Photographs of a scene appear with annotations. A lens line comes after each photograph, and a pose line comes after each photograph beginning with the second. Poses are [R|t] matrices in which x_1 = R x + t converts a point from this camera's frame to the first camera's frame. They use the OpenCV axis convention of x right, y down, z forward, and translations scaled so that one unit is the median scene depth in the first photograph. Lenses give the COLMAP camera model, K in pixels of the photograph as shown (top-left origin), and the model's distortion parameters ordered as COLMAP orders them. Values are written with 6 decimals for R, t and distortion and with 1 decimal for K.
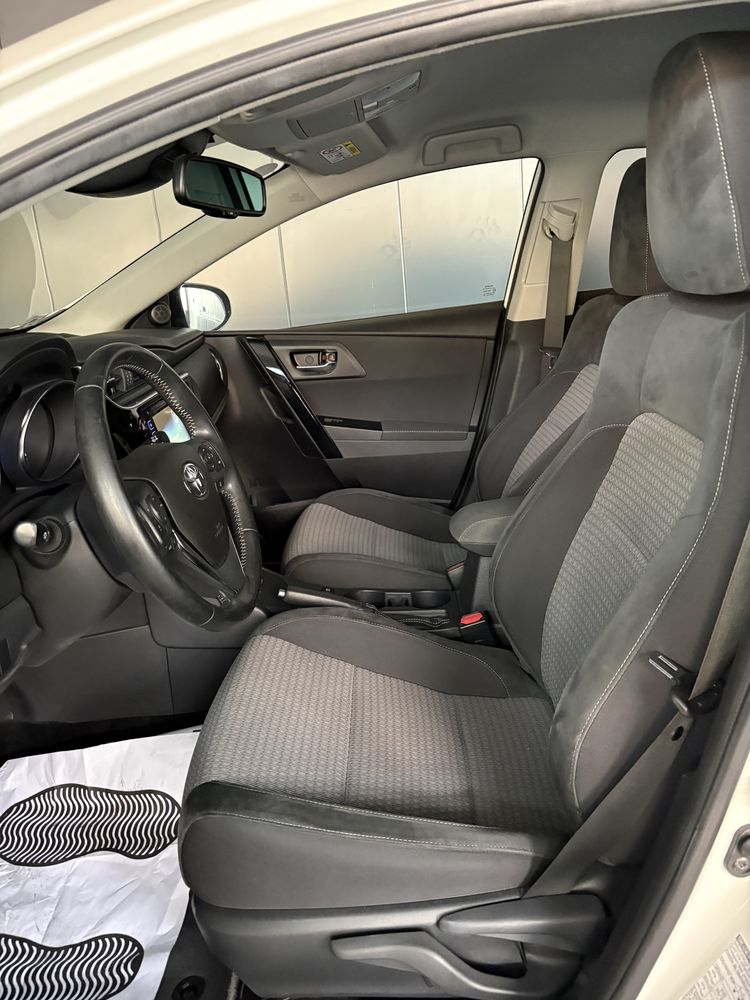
lens RADIAL K [[767.8, 0, 371.8], [0, 767.8, 502.6], [0, 0, 1]] dist [0.062710, -0.046372]
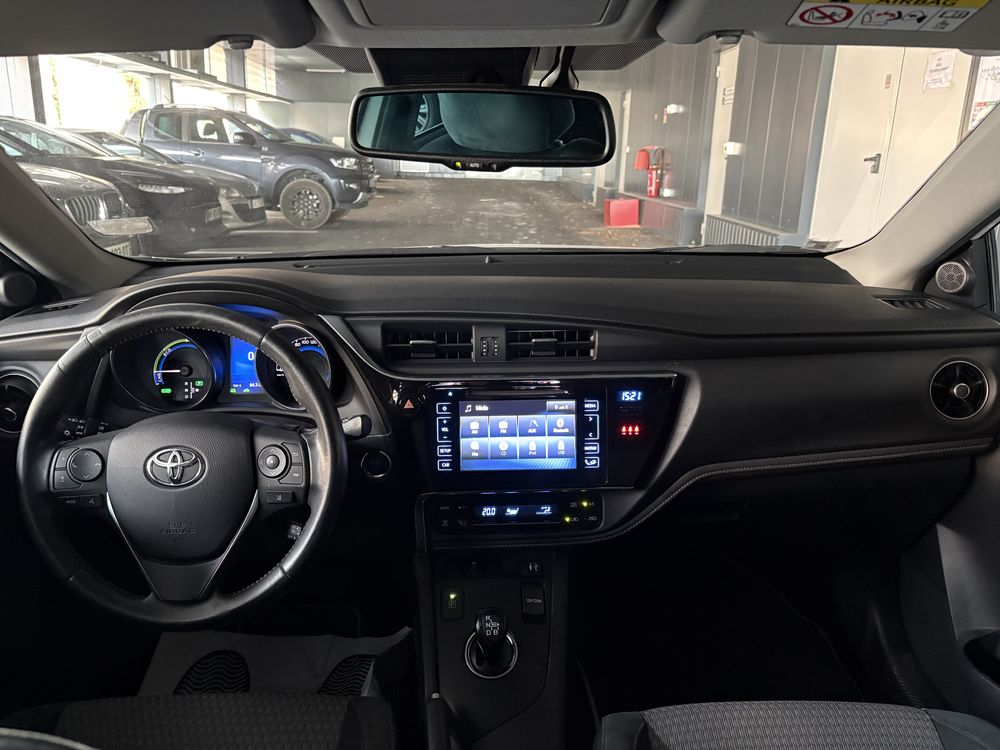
lens RADIAL K [[767.8, 0, 492.5], [0, 767.8, 365.1], [0, 0, 1]] dist [0.062710, -0.046372]
pose [[0.028311, 0.358974, -0.932918, 0.291315], [-0.298395, 0.893774, 0.334857, -0.272301], [0.954023, 0.268897, 0.132420, 0.588338]]
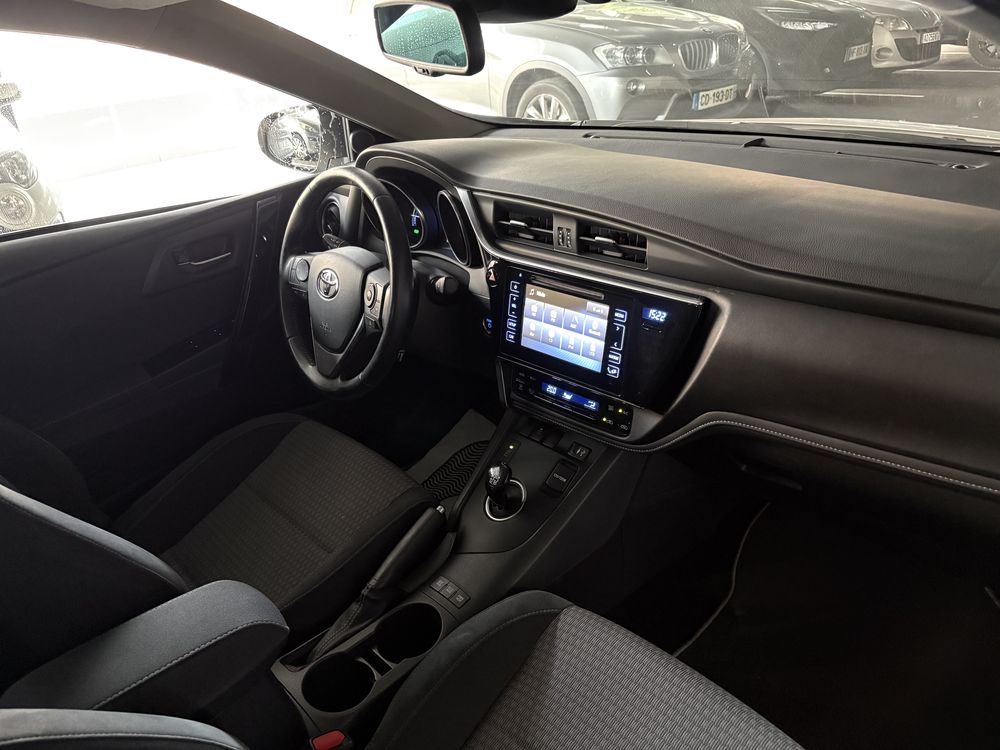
lens RADIAL K [[767.8, 0, 504.0], [0, 767.8, 372.6], [0, 0, 1]] dist [0.062710, -0.046372]
pose [[-0.700858, 0.427597, -0.570928, 0.178529], [-0.089400, 0.741434, 0.665043, -0.396047], [0.707676, 0.517143, -0.481413, 0.936269]]
